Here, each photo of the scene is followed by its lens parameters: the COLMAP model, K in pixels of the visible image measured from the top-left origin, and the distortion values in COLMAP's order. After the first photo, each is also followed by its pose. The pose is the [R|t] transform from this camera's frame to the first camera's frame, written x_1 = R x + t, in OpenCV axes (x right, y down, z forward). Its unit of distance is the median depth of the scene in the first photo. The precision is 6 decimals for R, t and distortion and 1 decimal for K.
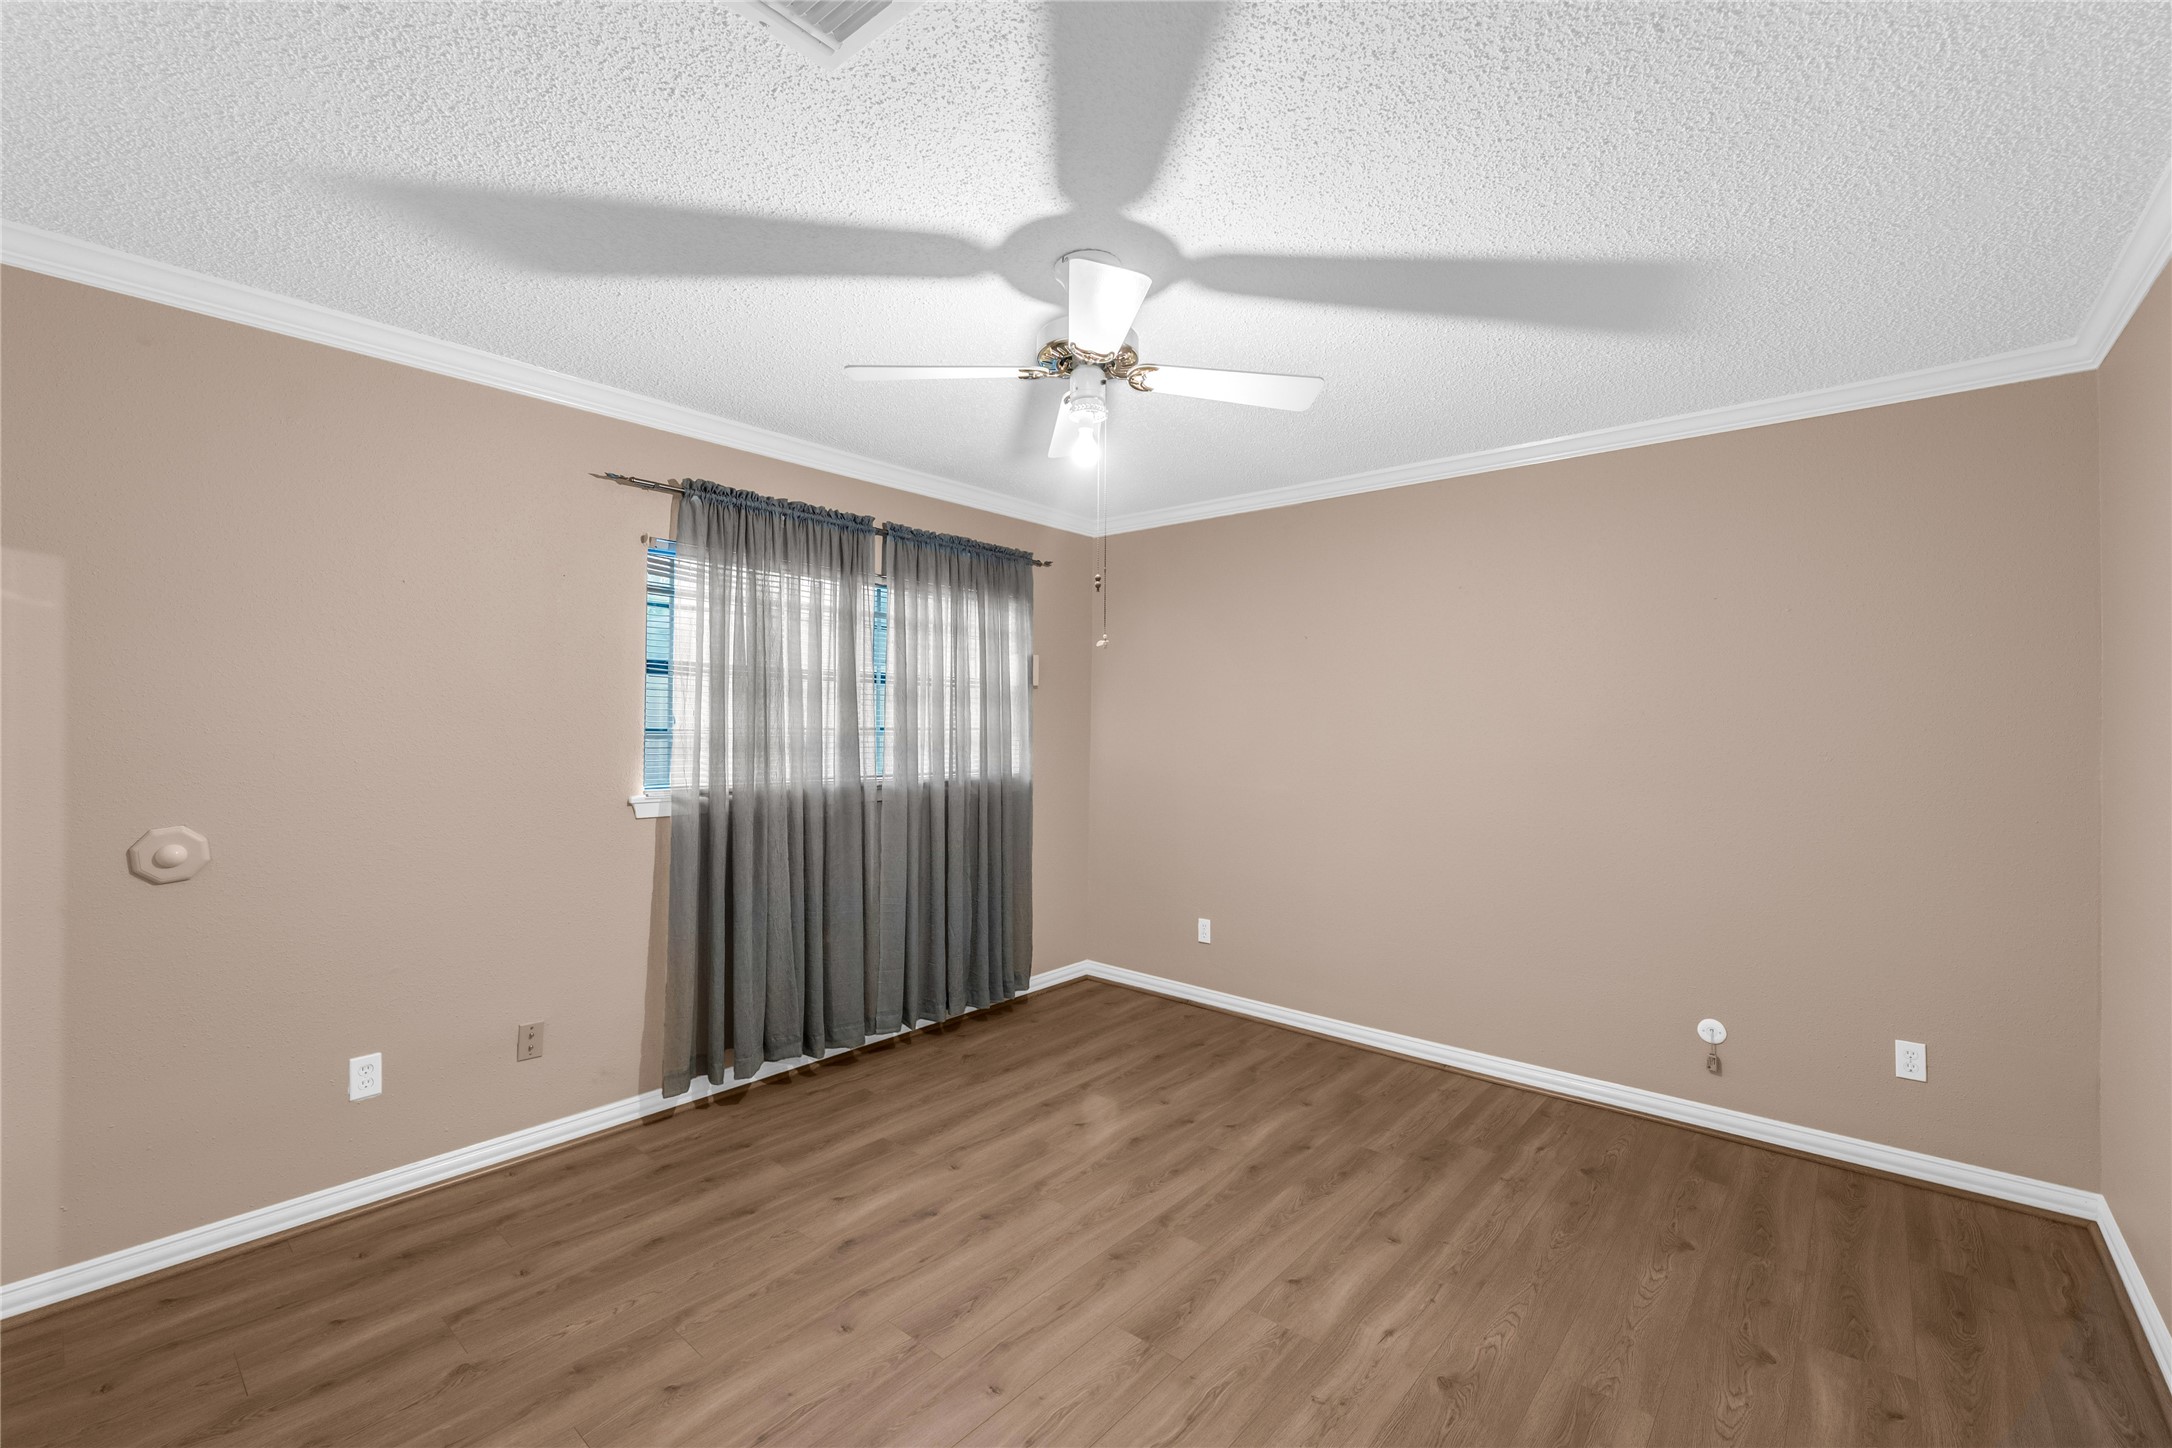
lens RADIAL K [[896.8, 0, 1087.1], [0, 896.8, 734.4], [0, 0, 1]] dist [0.000228, -0.000259]
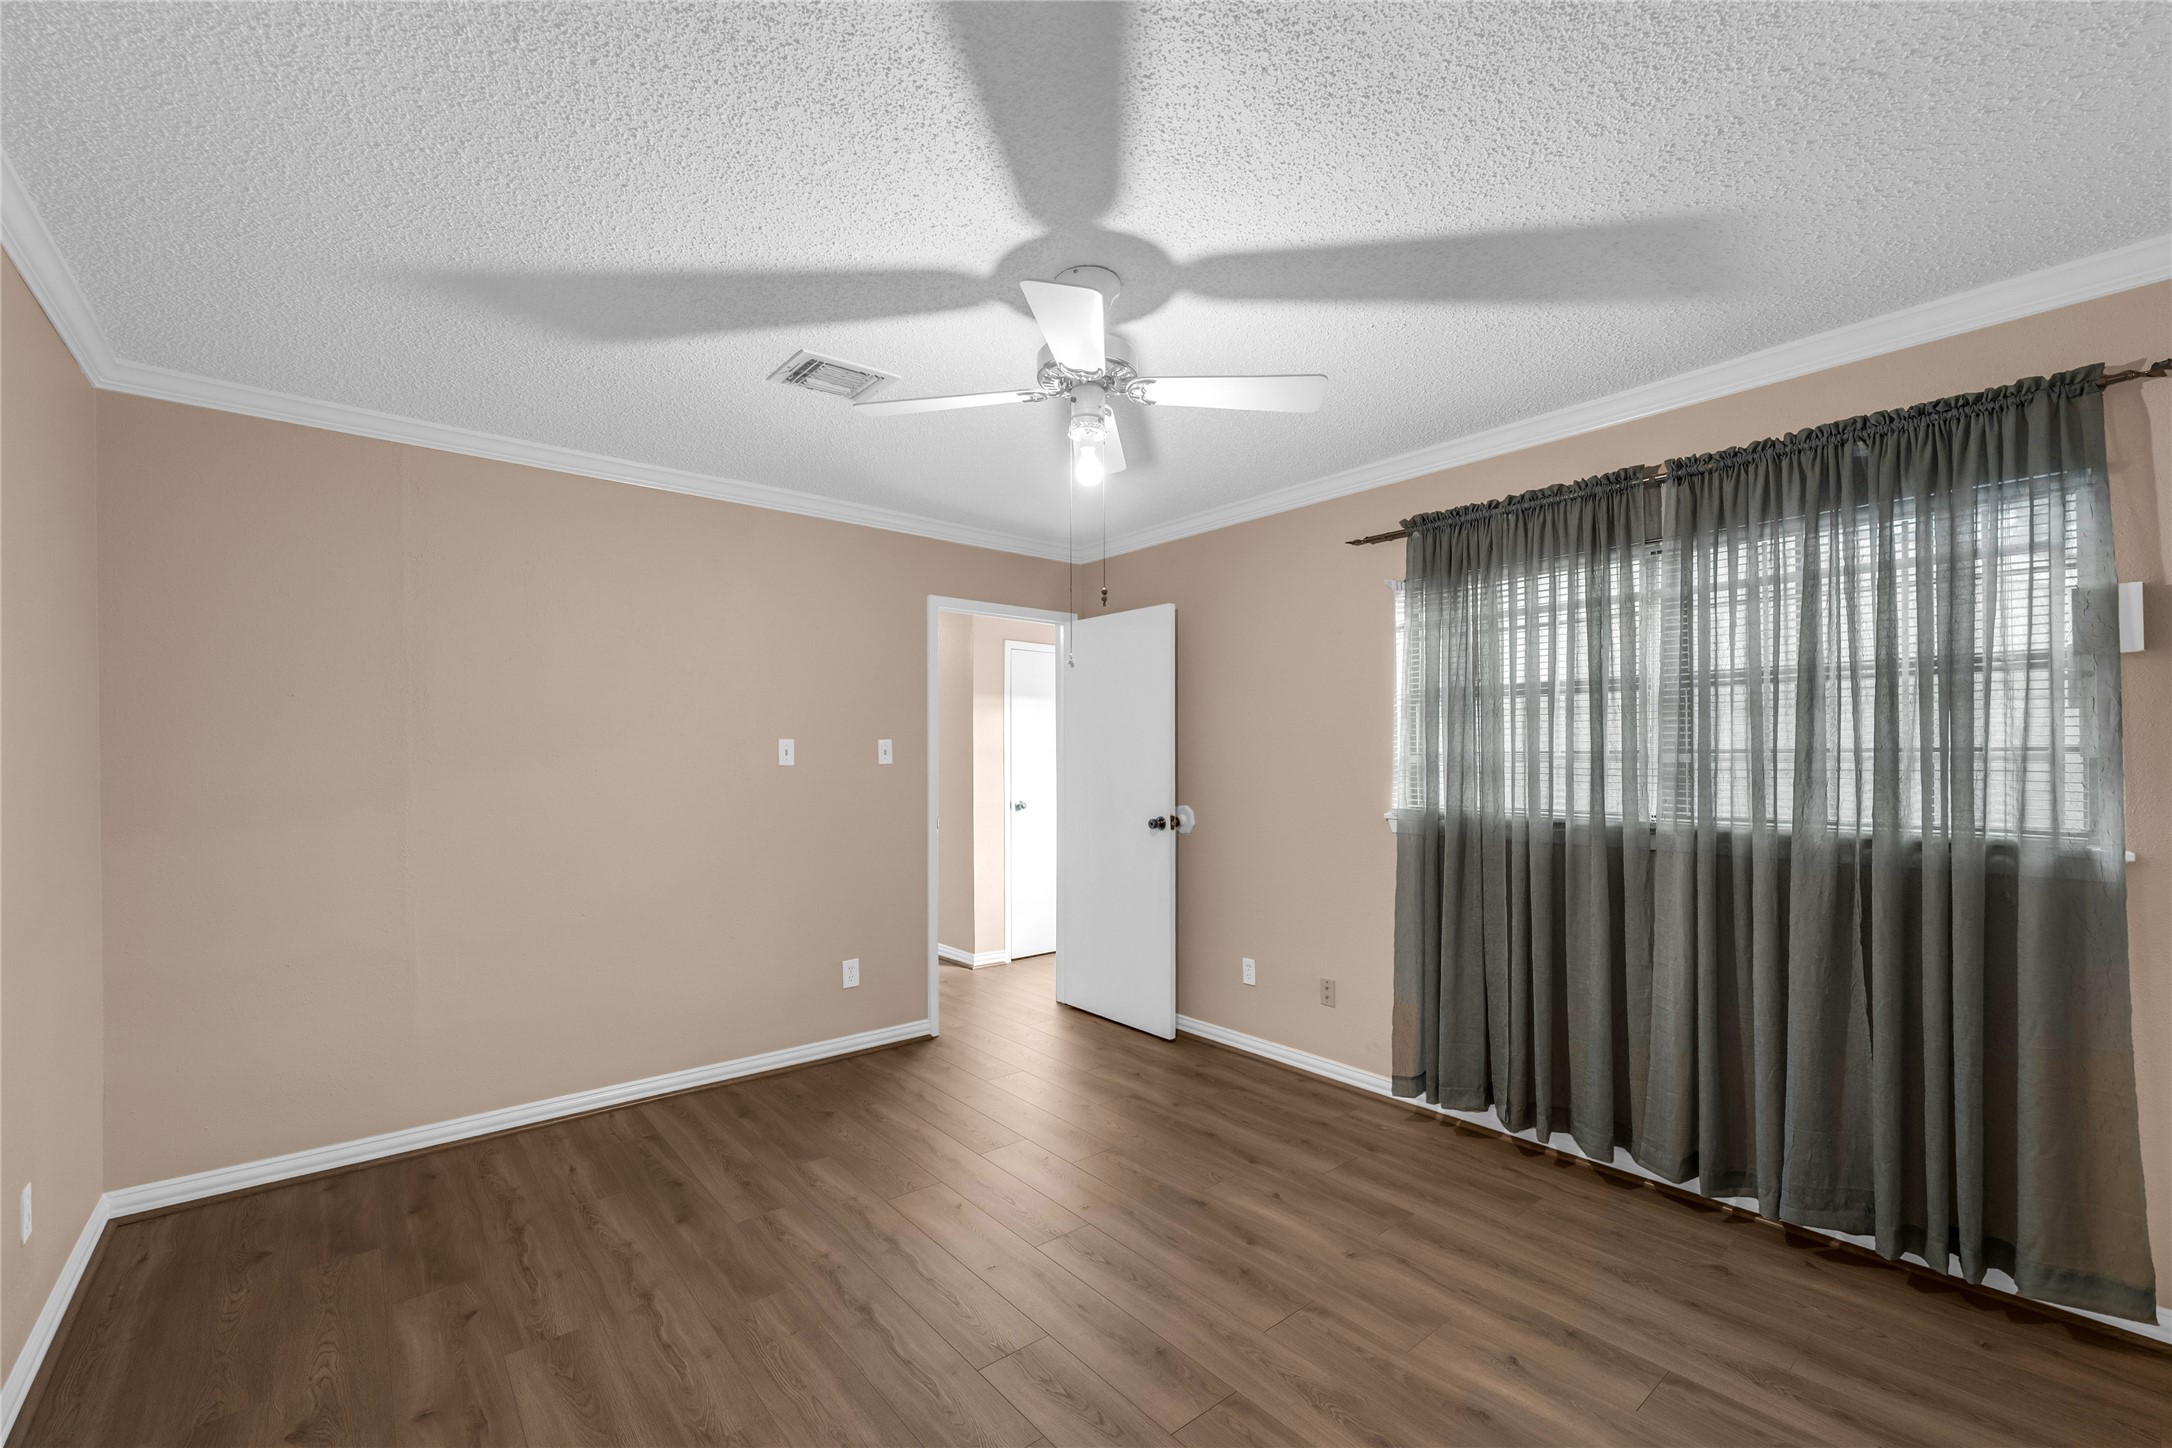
lens RADIAL K [[910.1, 0, 1087.4], [0, 910.1, 759.5], [0, 0, 1]] dist [0.013013, -0.000140]
pose [[-0.159799, 0.002546, -0.987146, 0.699919], [-0.002453, 0.999993, 0.002977, -0.000101], [0.987147, 0.002897, -0.159792, 0.809219]]
